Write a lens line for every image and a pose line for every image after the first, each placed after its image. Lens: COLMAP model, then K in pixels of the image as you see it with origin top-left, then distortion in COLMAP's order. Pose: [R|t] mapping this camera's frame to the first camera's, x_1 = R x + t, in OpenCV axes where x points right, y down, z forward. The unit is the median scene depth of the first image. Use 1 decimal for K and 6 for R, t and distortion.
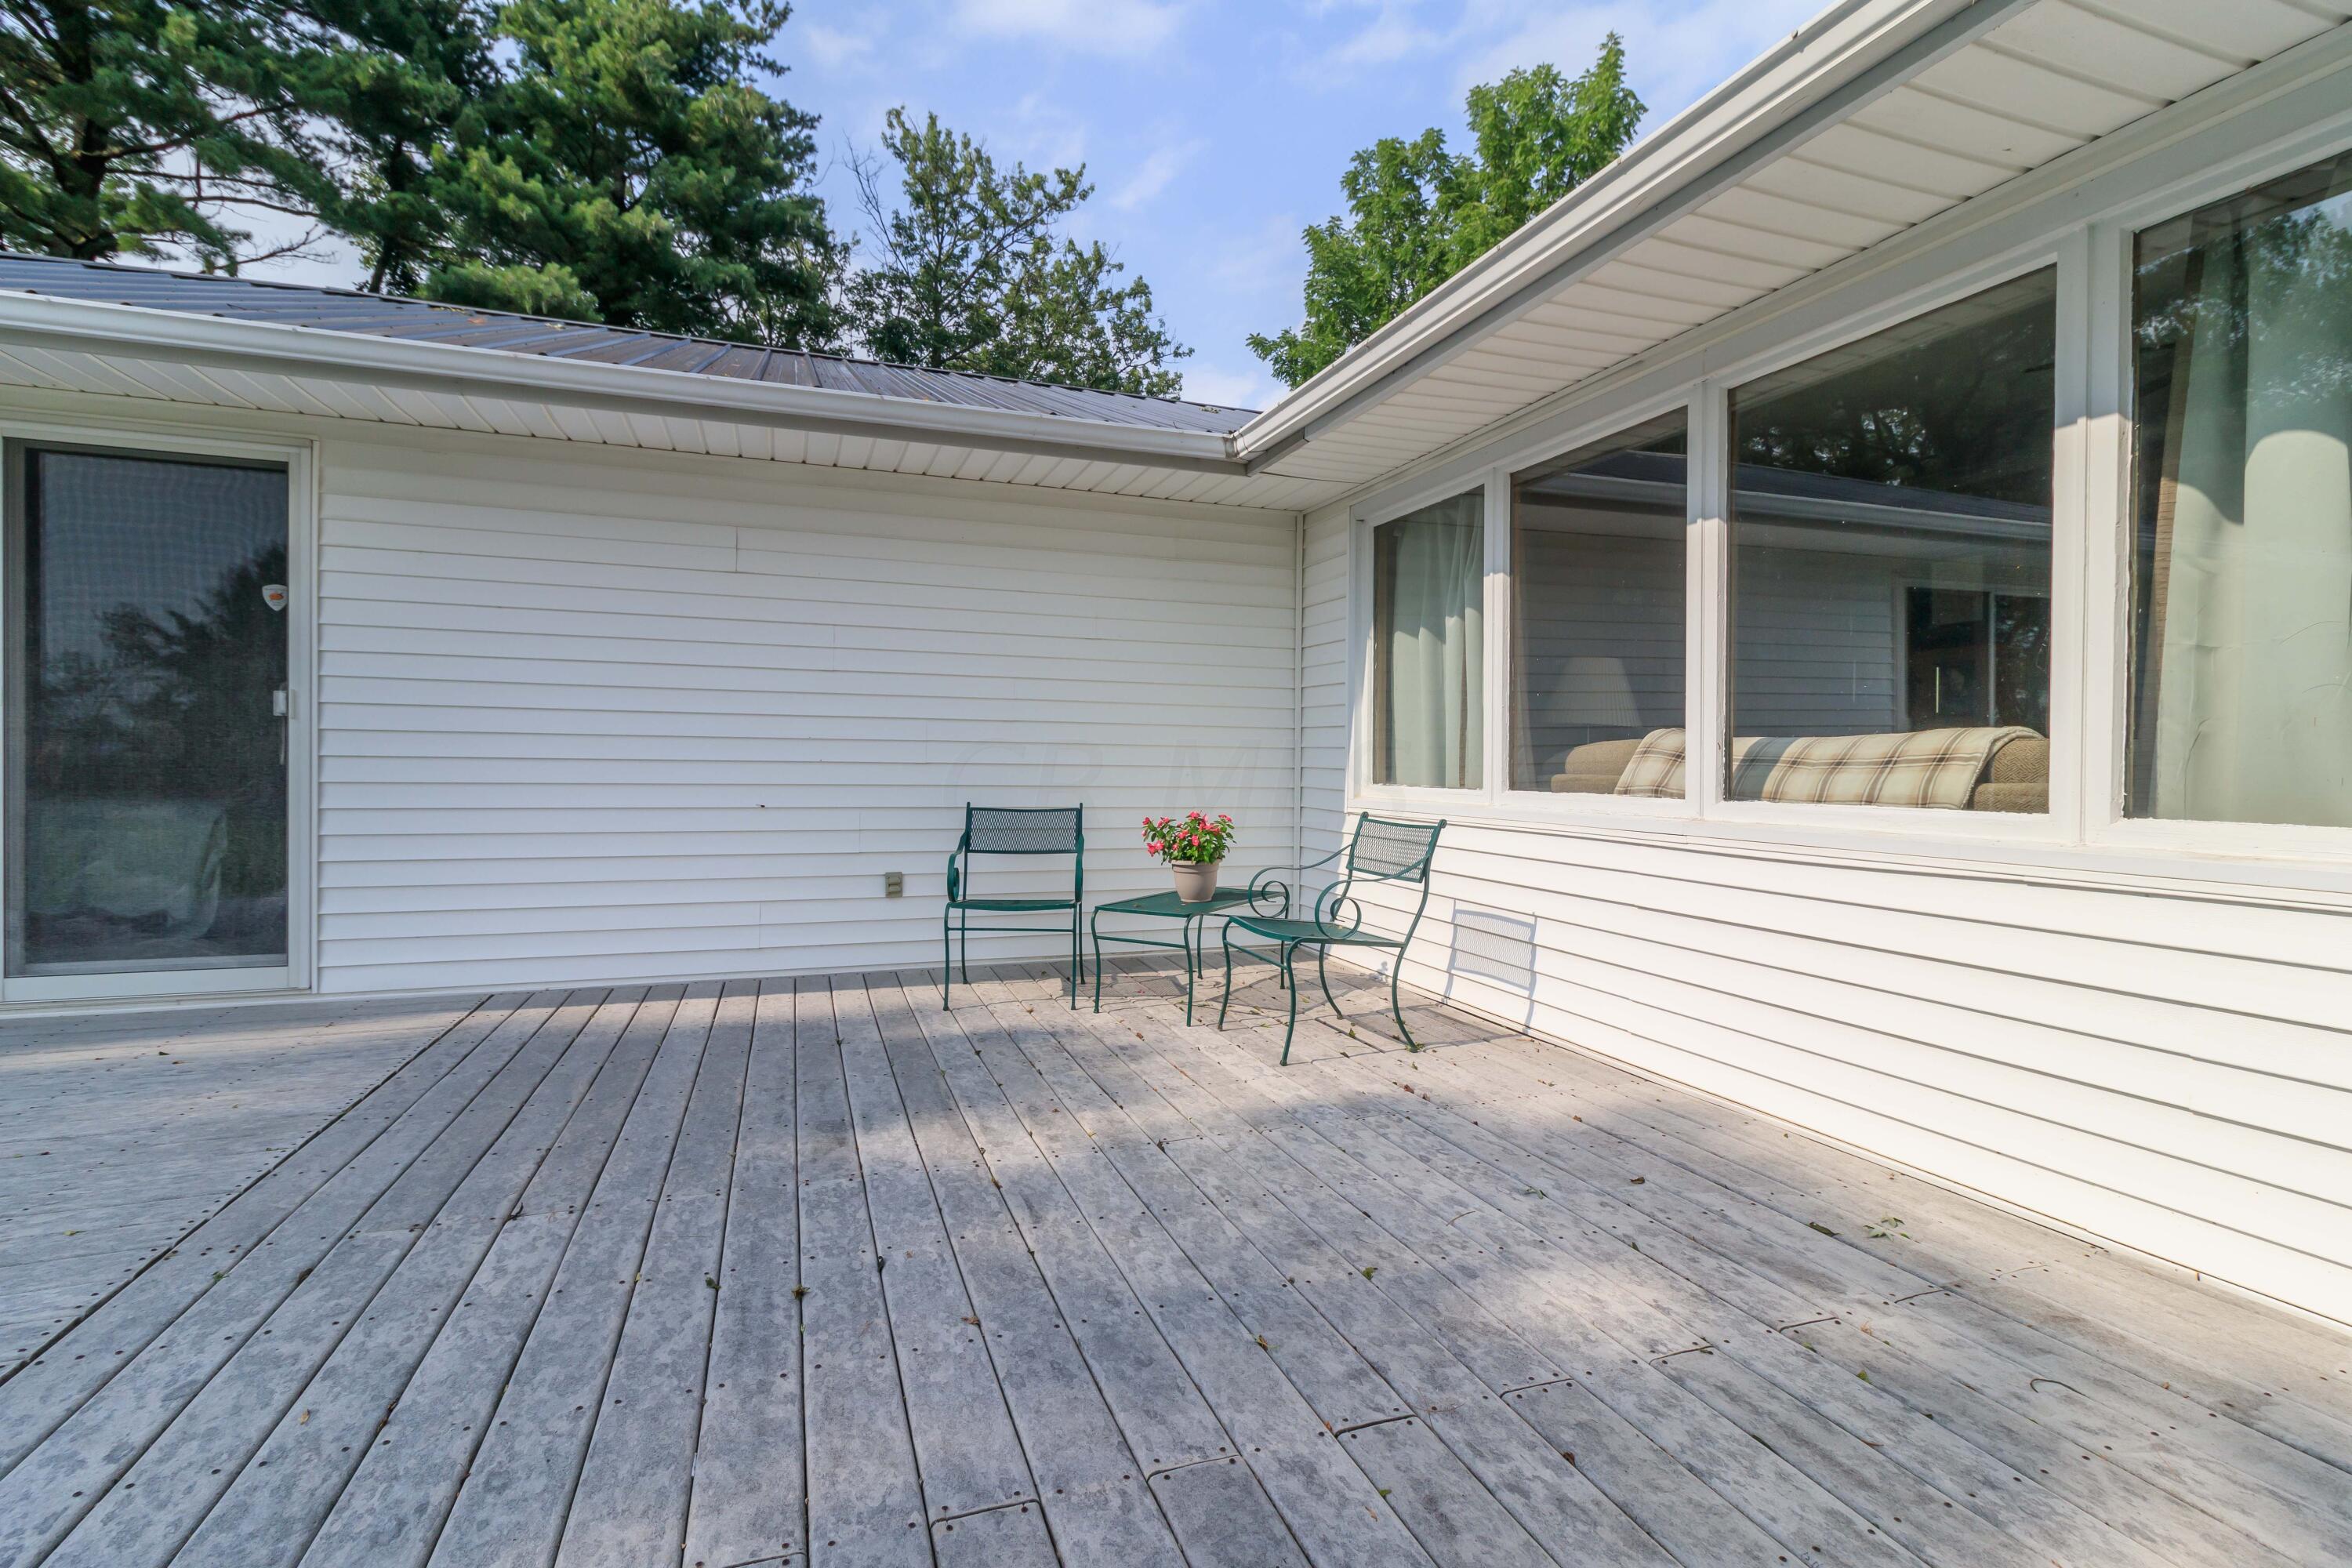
lens RADIAL K [[1095.7, 0, 1187.2], [0, 1095.7, 768.8], [0, 0, 1]] dist [0.003528, -0.000650]
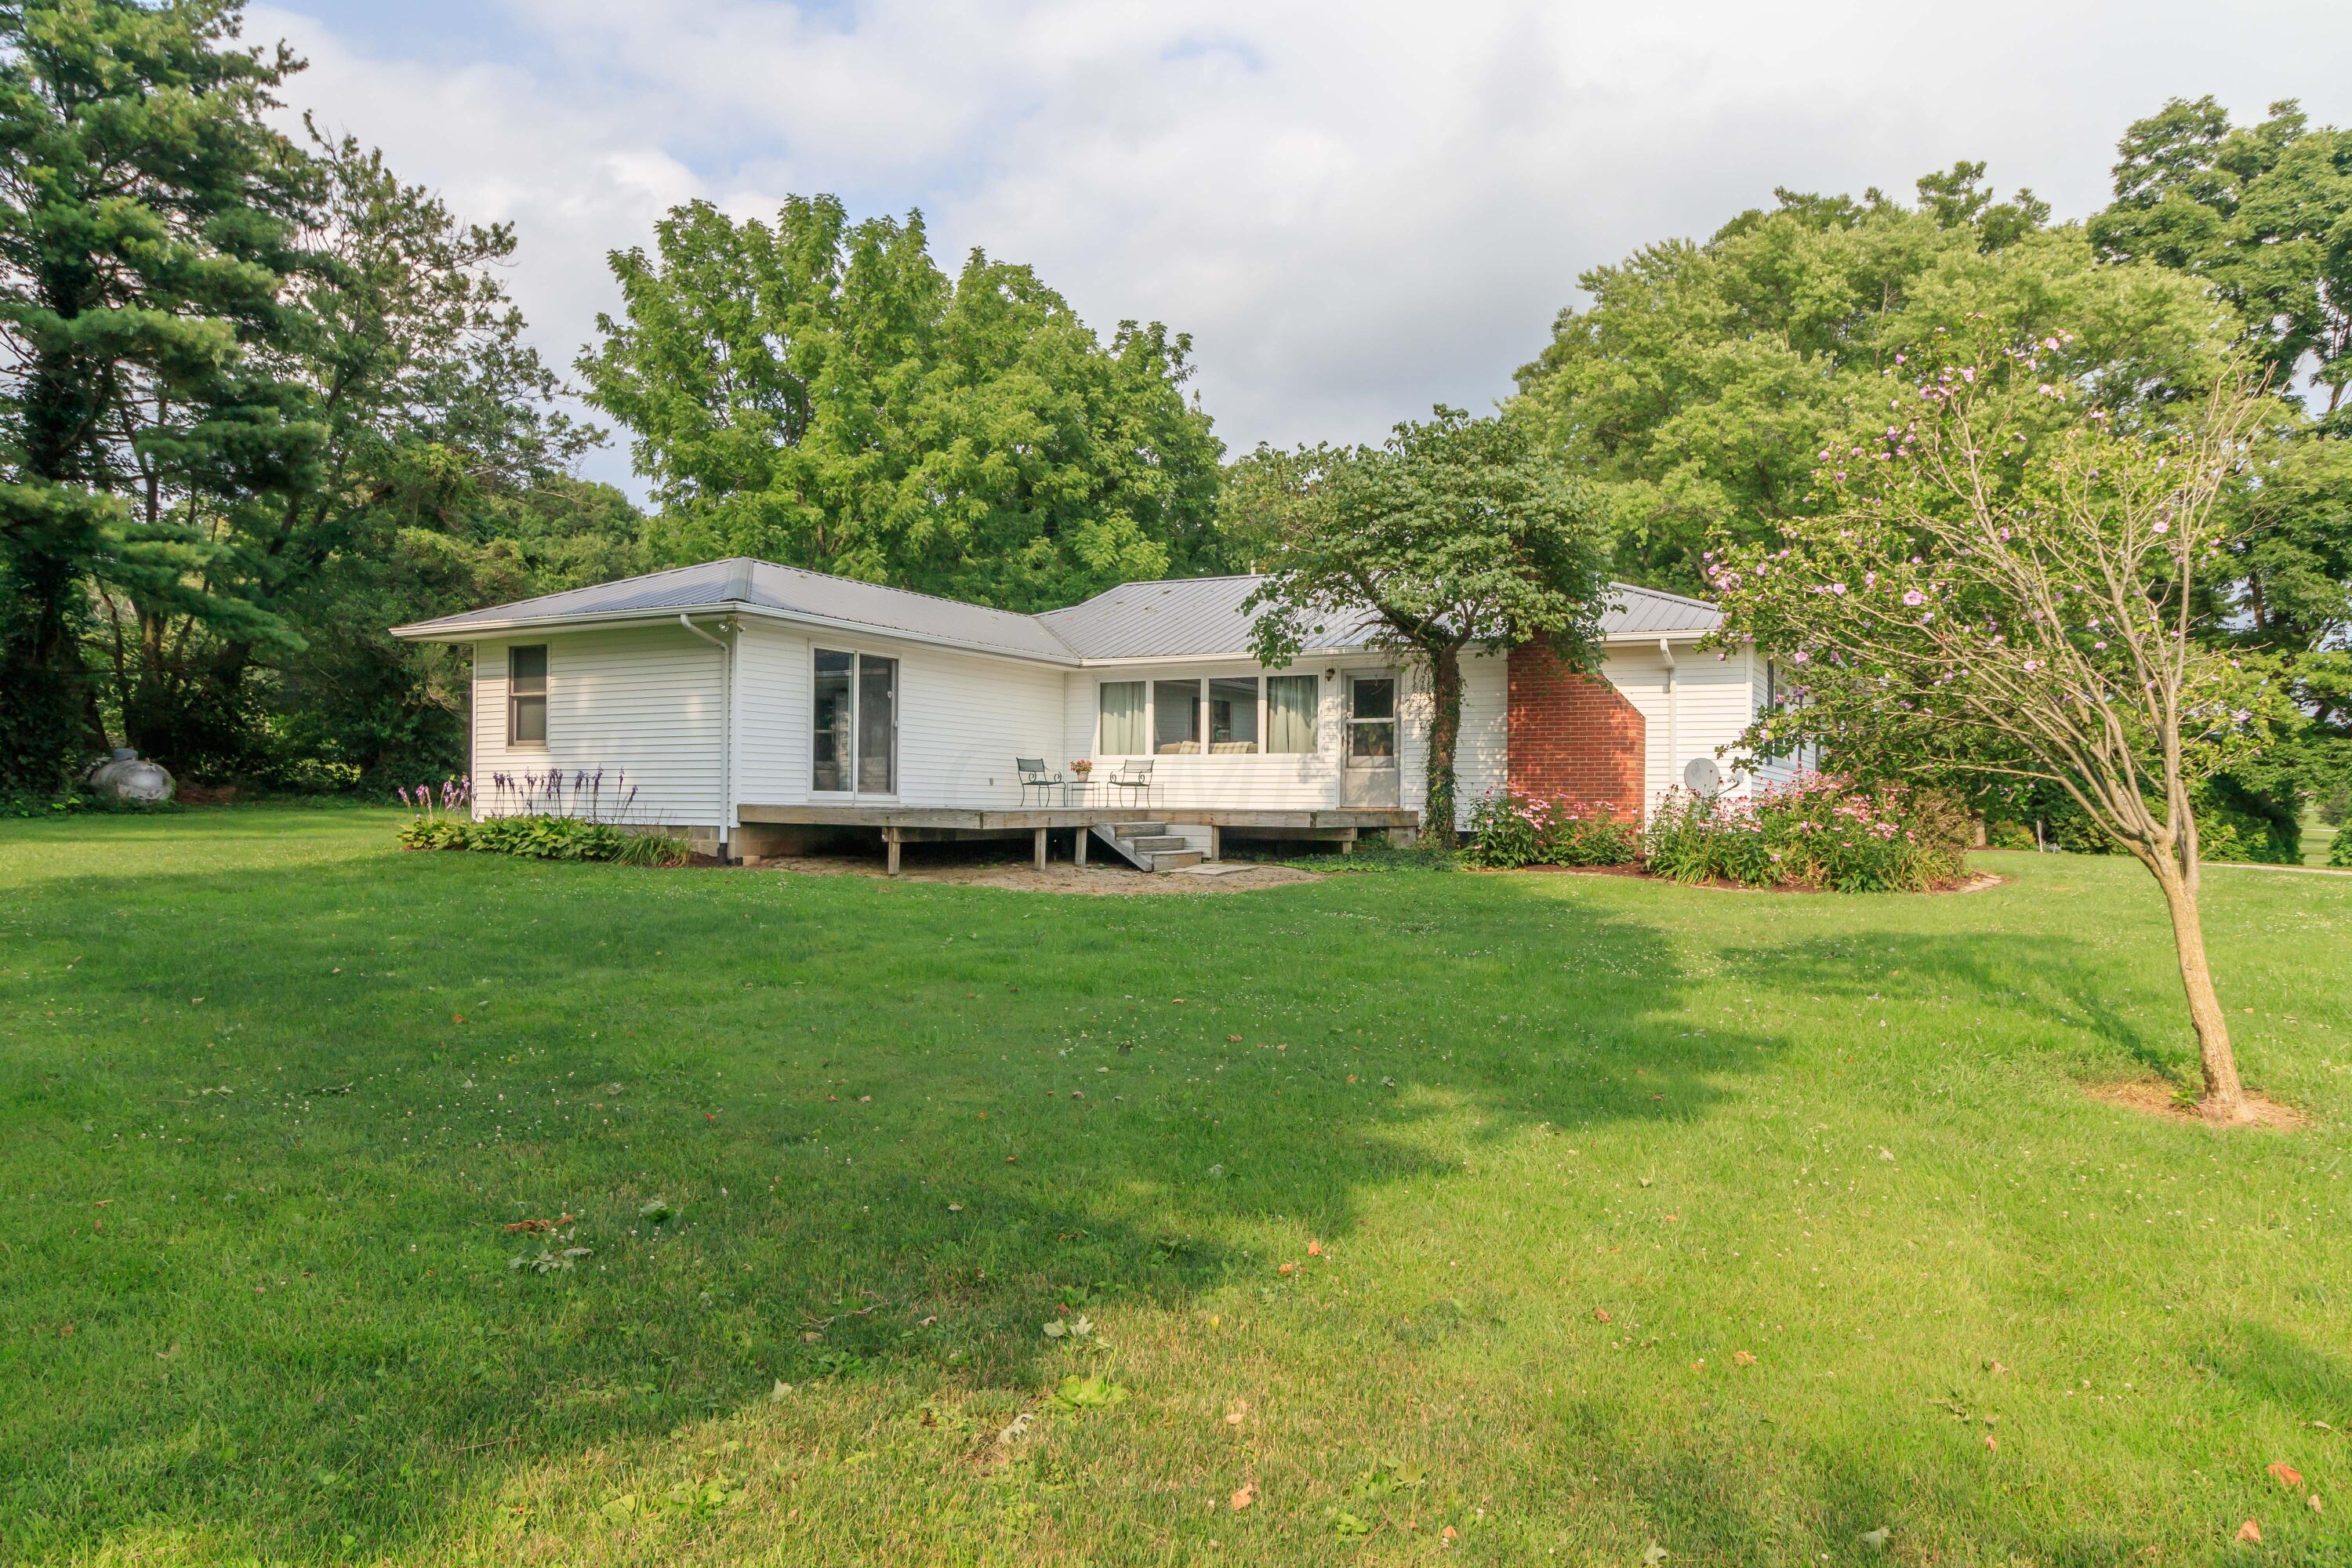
lens RADIAL K [[1440.5, 0, 1195.9], [0, 1440.5, 787.1], [0, 0, 1]] dist [0.004994, 0.000176]
pose [[0.753064, 0.008093, 0.657897, -0.648067], [0.000850, 0.999912, -0.013274, 0.043805], [-0.657946, 0.010555, 0.752991, -0.660385]]
